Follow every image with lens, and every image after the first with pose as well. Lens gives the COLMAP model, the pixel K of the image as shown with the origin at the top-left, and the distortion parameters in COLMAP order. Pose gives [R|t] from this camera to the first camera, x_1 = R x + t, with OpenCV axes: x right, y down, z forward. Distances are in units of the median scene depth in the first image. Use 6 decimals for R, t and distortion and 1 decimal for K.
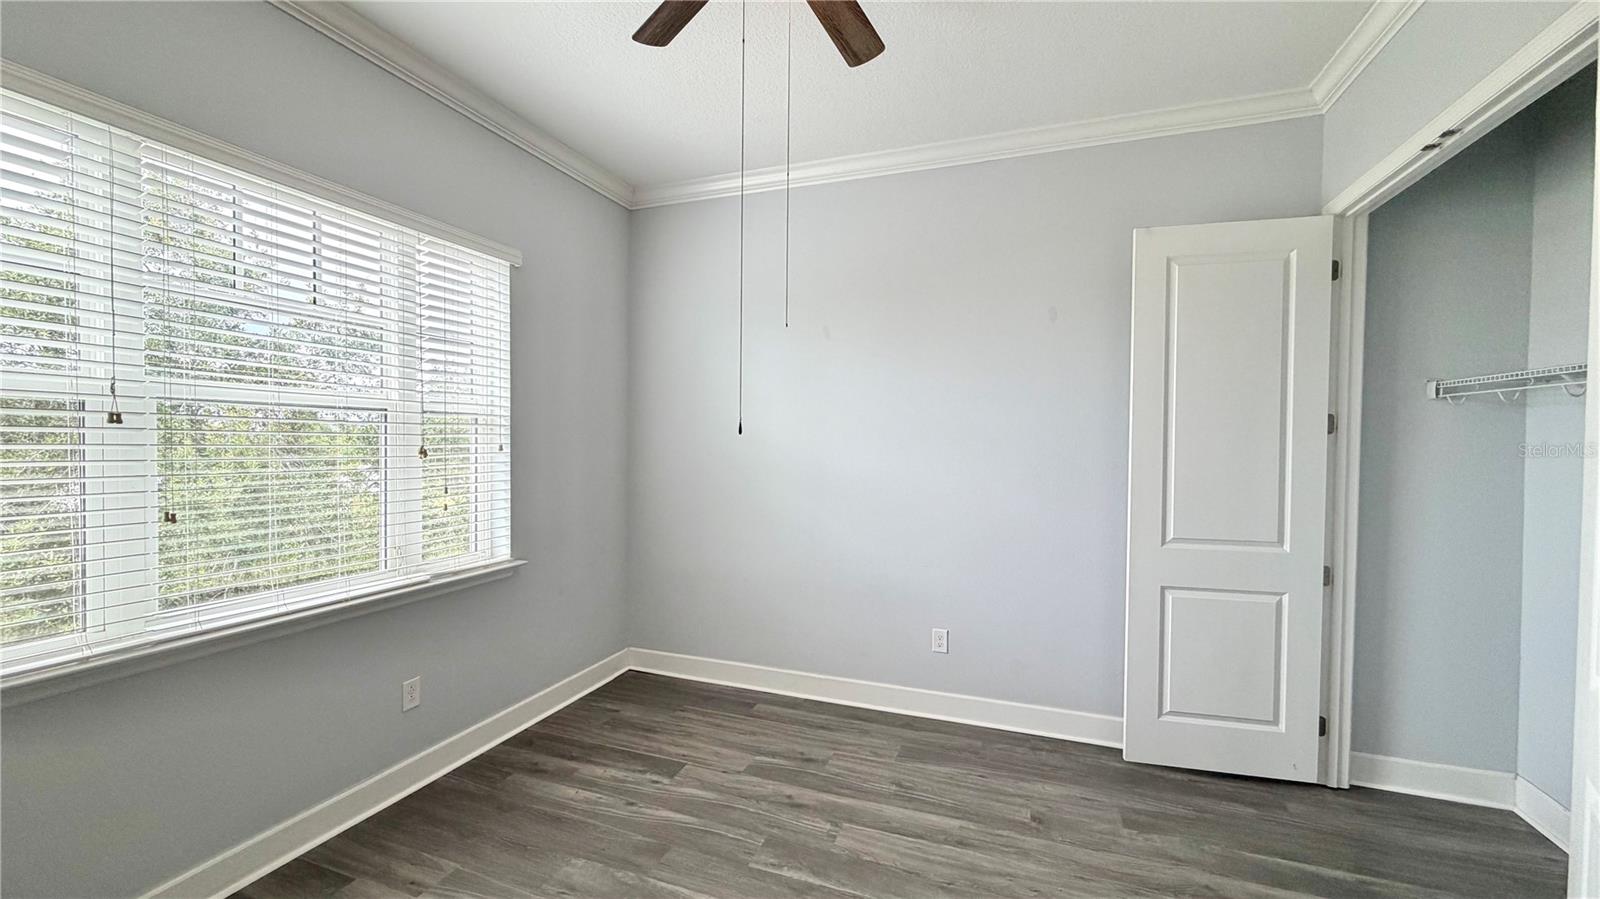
lens RADIAL K [[638.8, 0, 794.8], [0, 638.8, 450.0], [0, 0, 1]] dist [0.000102, -0.000267]
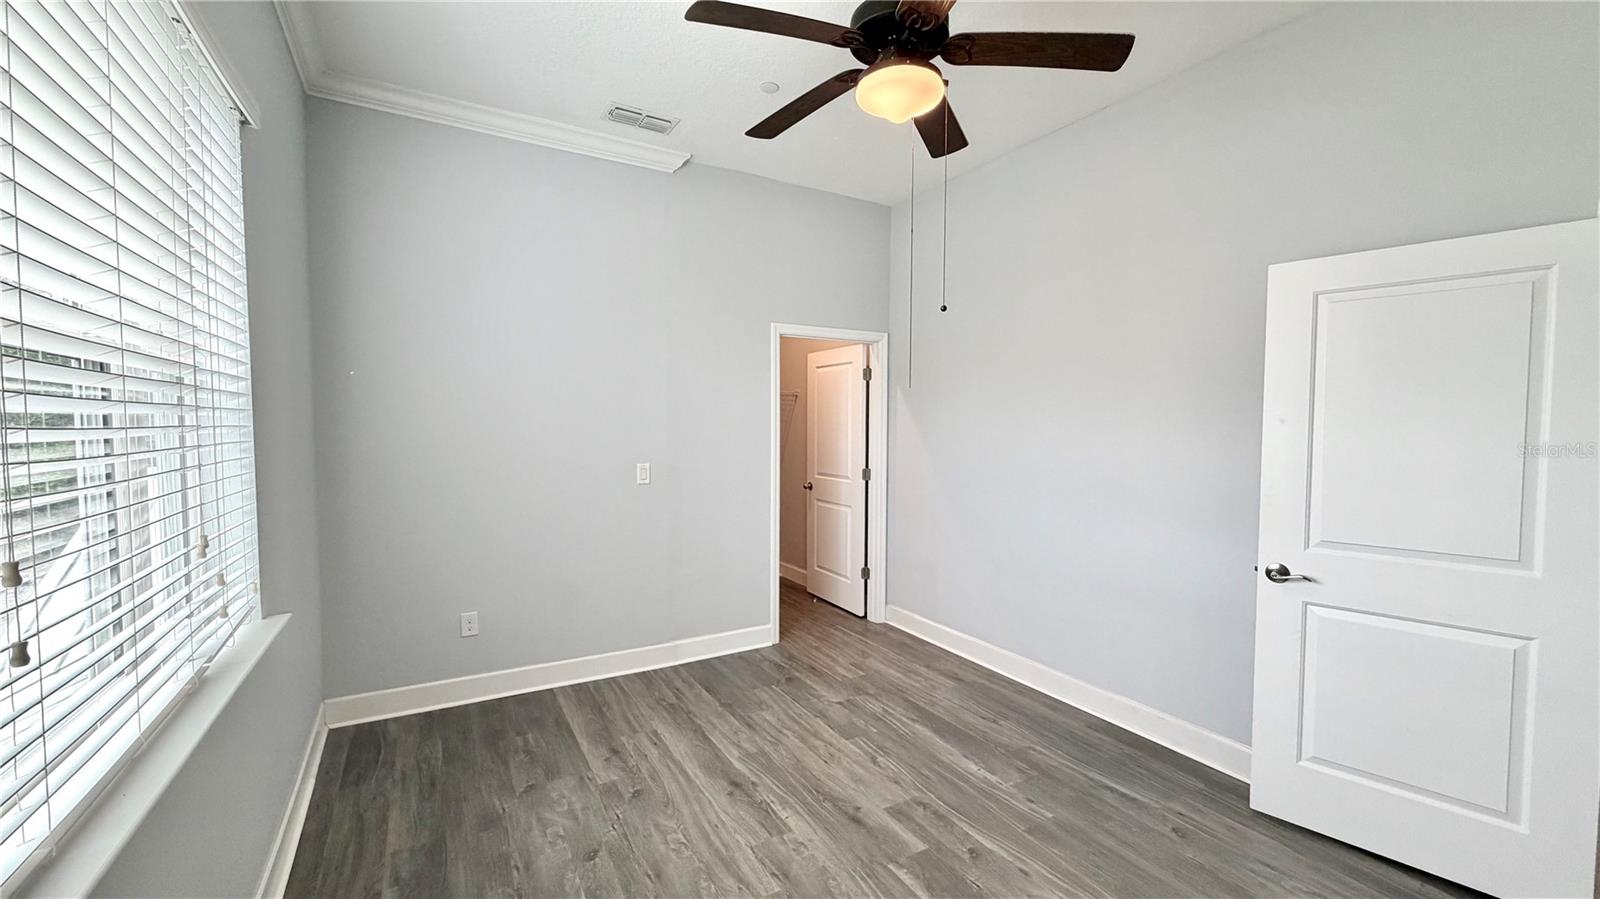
lens RADIAL K [[638.8, 0, 794.8], [0, 638.8, 450.0], [0, 0, 1]] dist [0.000102, -0.000267]
pose [[0.770830, 0.023481, -0.636608, 0.575483], [-0.021178, 0.999713, 0.011231, 0.031109], [0.636689, 0.004825, 0.771105, -0.028479]]
